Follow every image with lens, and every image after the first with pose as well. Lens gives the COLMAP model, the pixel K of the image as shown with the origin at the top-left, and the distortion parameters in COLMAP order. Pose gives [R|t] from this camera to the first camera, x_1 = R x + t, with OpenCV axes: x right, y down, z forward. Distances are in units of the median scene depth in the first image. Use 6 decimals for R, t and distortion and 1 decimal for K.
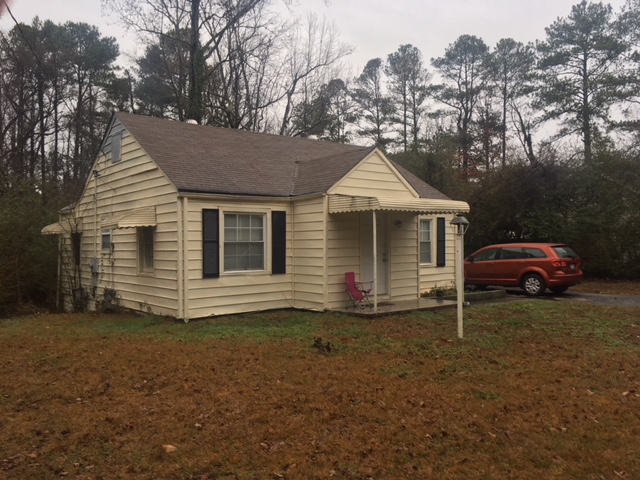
lens RADIAL K [[529.0, 0, 320.0], [0, 529.0, 240.0], [0, 0, 1]] dist [0.073345, -0.113079]
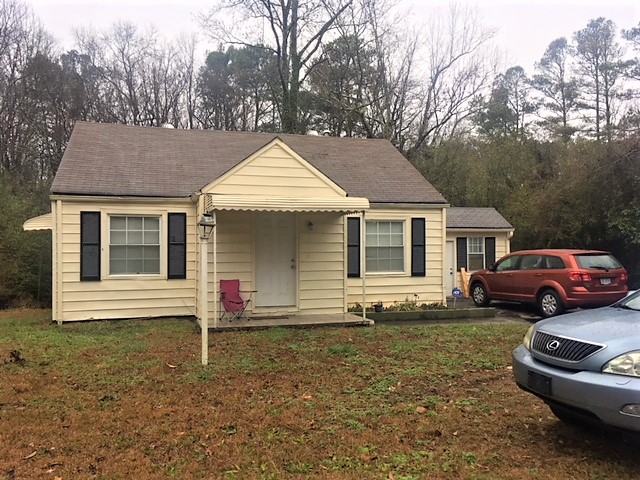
lens RADIAL K [[529.0, 0, 320.0], [0, 529.0, 240.0], [0, 0, 1]] dist [0.073345, -0.113079]
pose [[0.927780, 0.005332, -0.373090, 0.115560], [-0.006970, 0.999971, -0.003041, -0.001044], [0.373063, 0.005422, 0.927790, 0.048305]]
